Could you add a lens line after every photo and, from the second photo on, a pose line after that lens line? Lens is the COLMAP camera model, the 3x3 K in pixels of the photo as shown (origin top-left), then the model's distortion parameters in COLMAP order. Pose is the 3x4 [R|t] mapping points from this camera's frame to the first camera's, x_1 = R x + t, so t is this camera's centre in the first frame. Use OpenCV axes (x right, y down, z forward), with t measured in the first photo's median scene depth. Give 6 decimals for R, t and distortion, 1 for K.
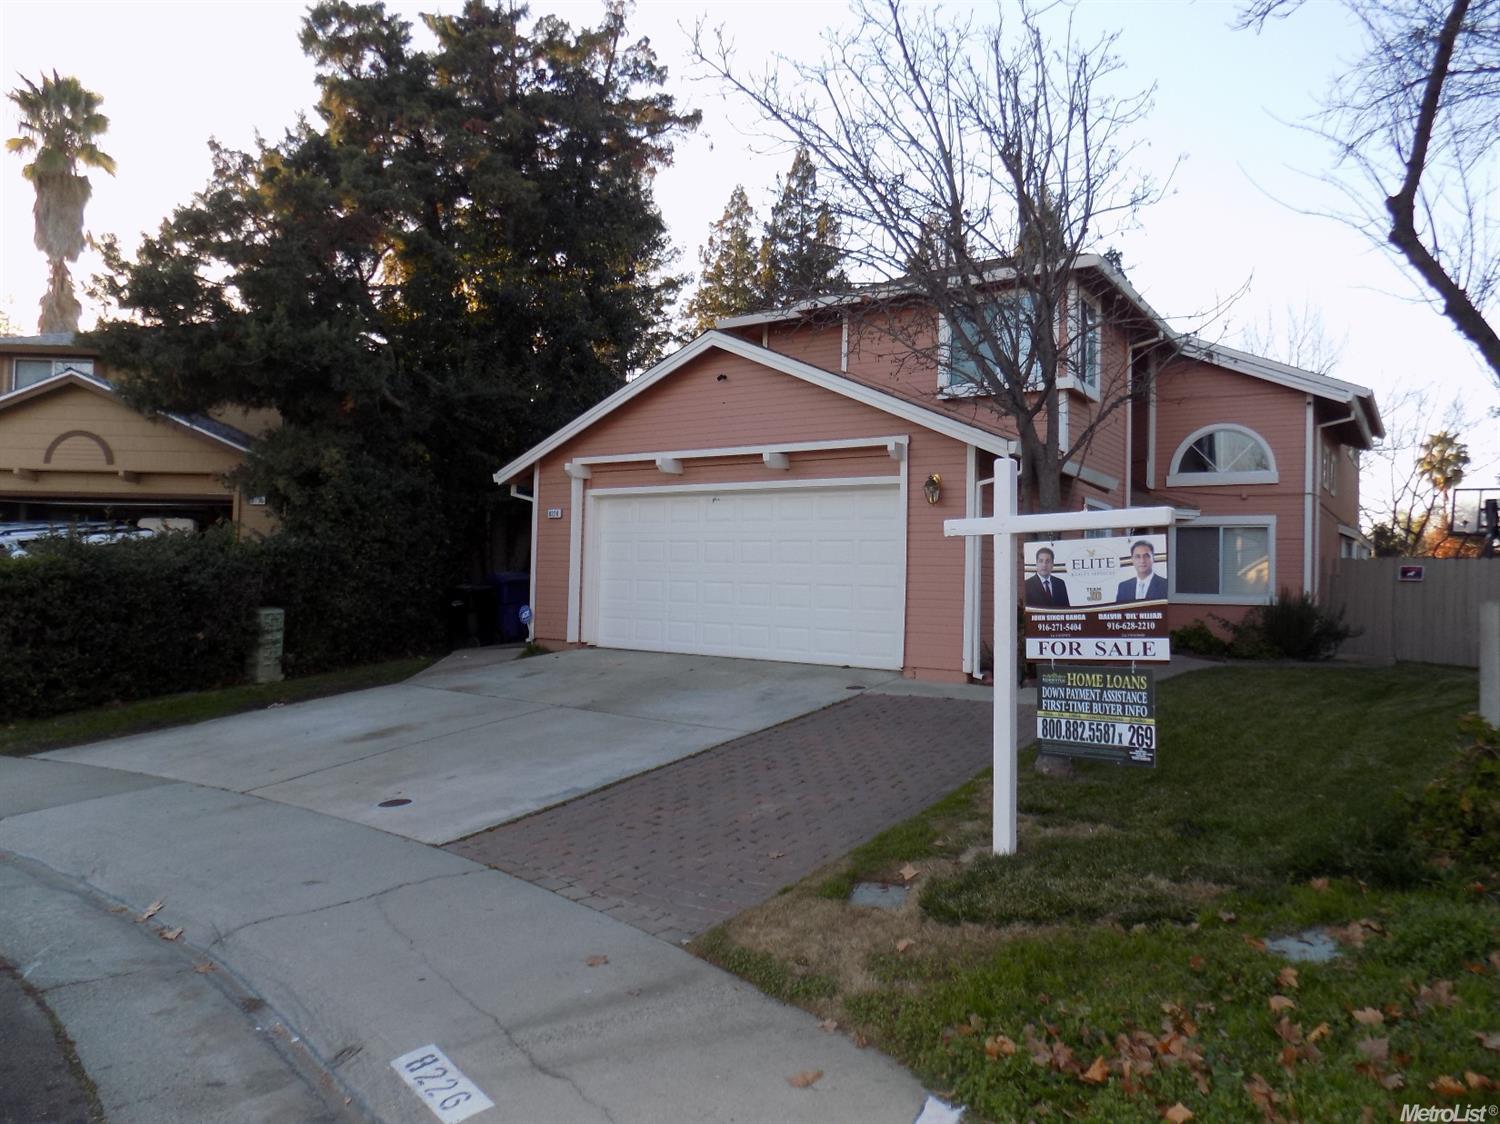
lens RADIAL K [[1011.0, 0, 760.5], [0, 1011.0, 566.4], [0, 0, 1]] dist [-0.071217, 0.067141]
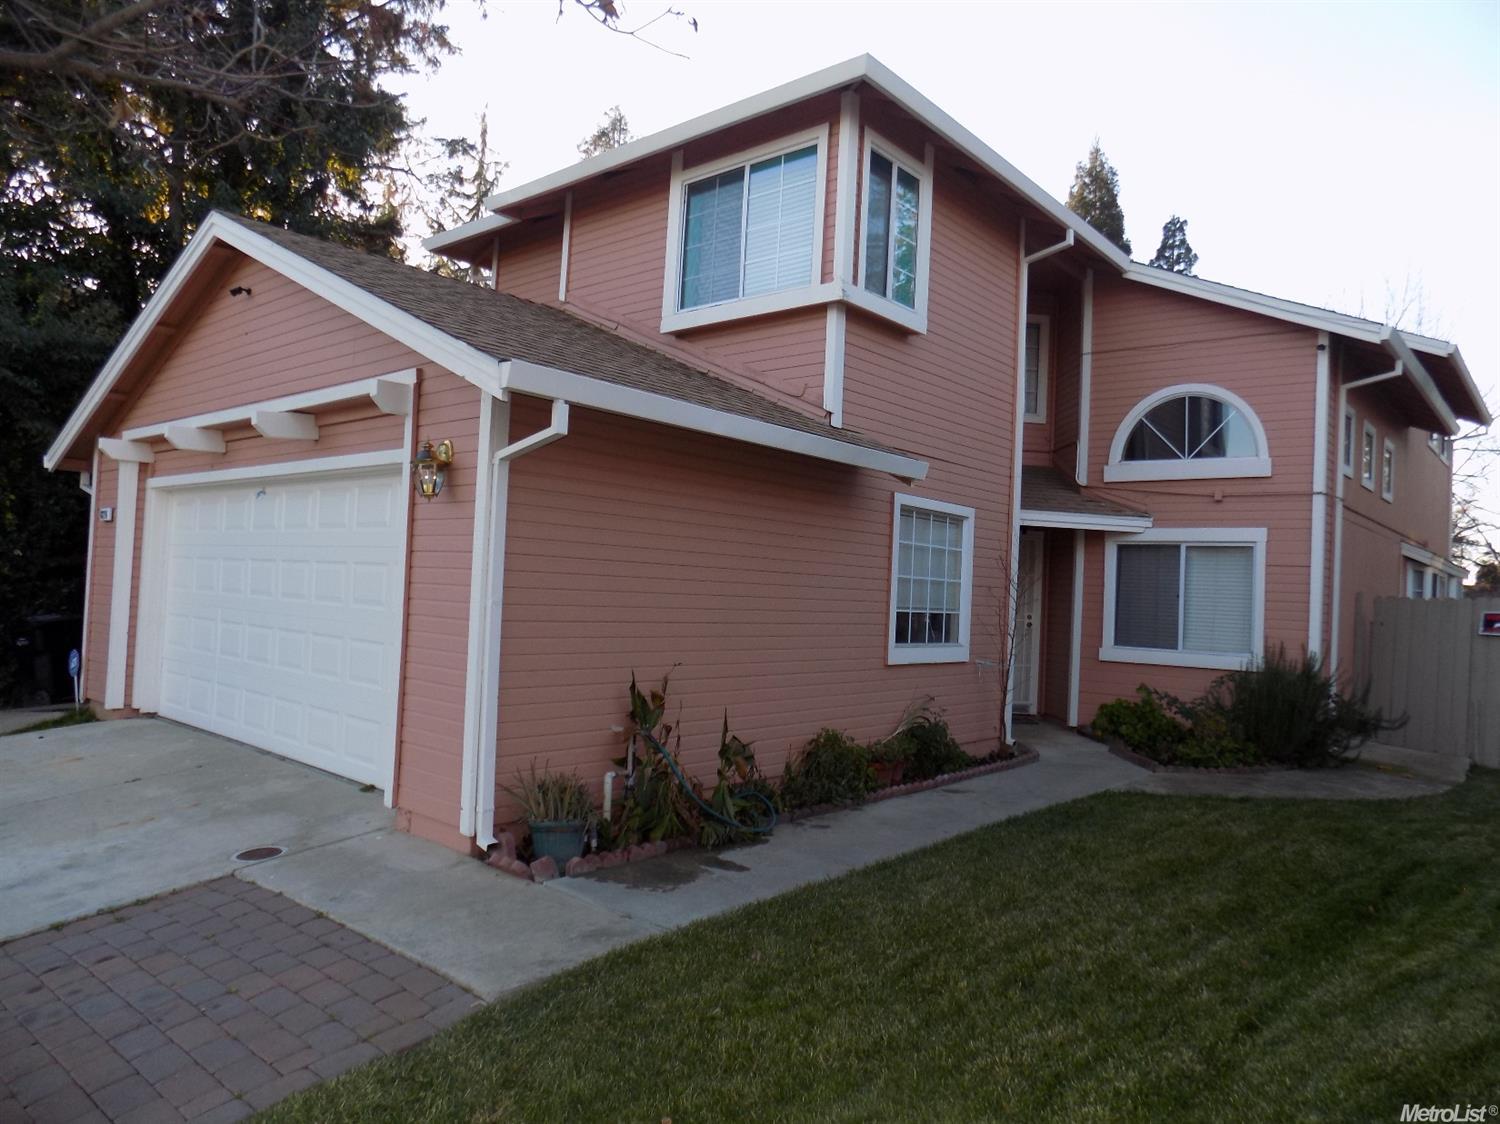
lens RADIAL K [[1011.0, 0, 760.5], [0, 1011.0, 566.4], [0, 0, 1]] dist [-0.071217, 0.067141]
pose [[0.994720, 0.014423, -0.101604, 0.306486], [-0.015335, 0.999849, -0.008201, -0.019588], [0.101470, 0.009716, 0.994791, 0.399158]]
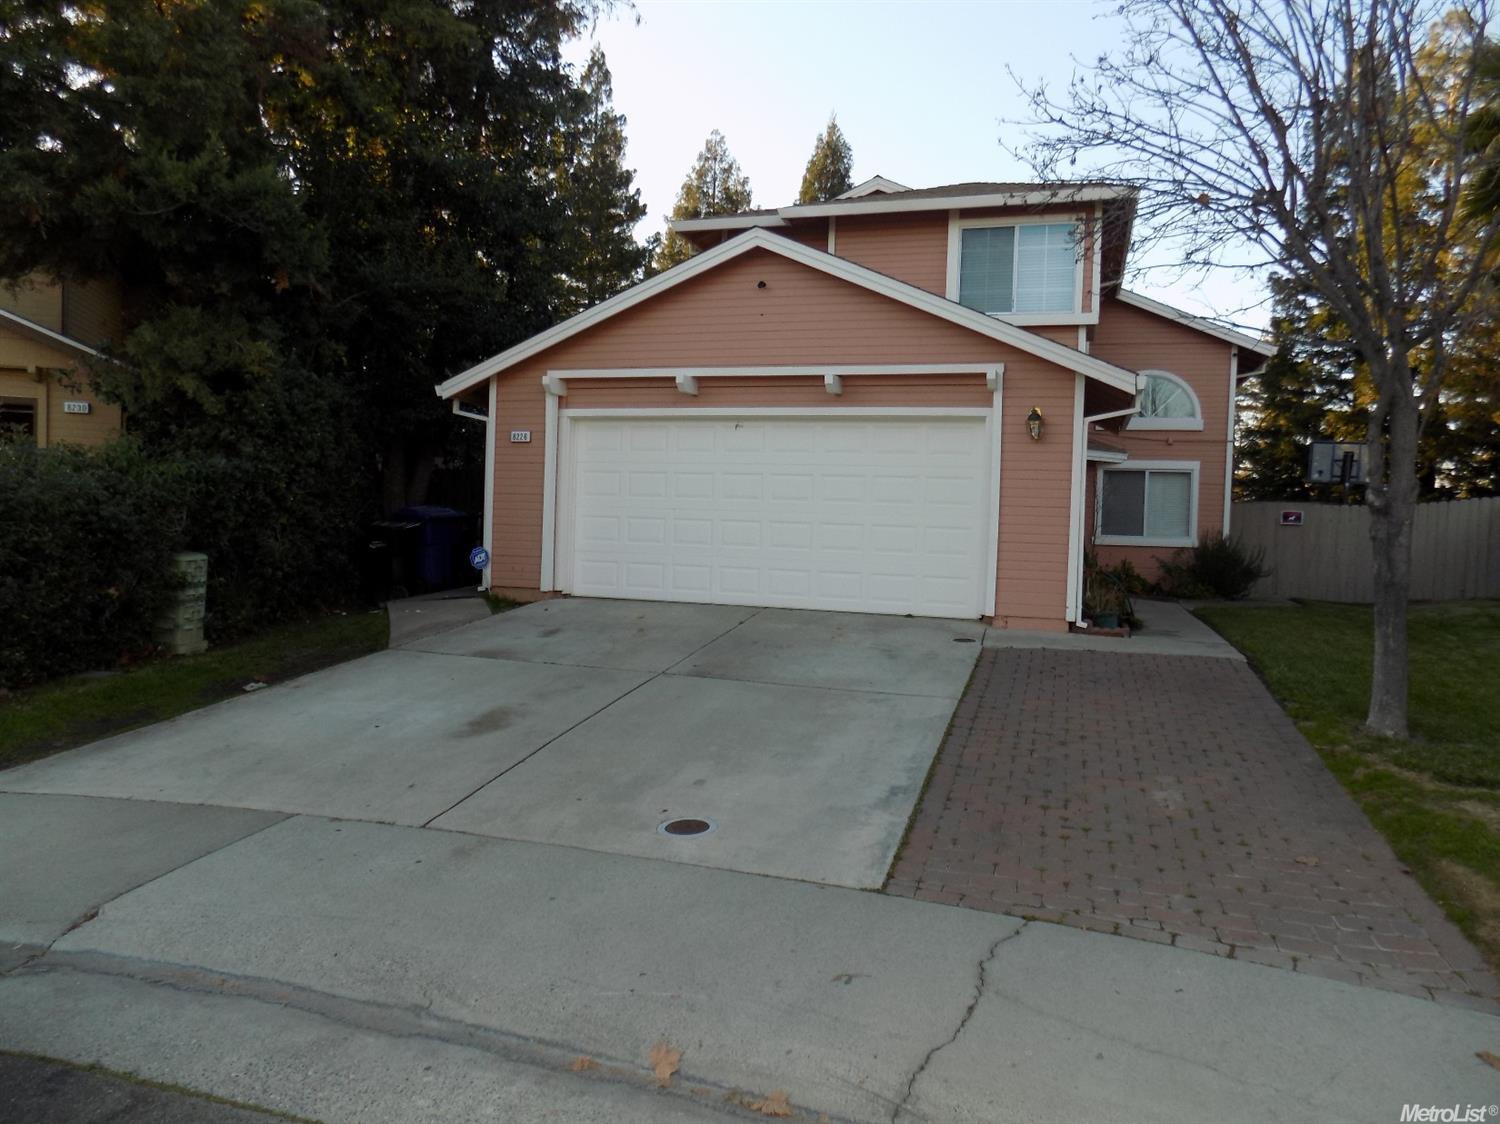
lens RADIAL K [[1011.0, 0, 760.5], [0, 1011.0, 566.4], [0, 0, 1]] dist [-0.071217, 0.067141]
pose [[0.955888, -0.005254, 0.293683, -0.266954], [-0.013670, 0.997961, 0.062347, -0.000161], [-0.293412, -0.063612, 0.953867, 0.148864]]
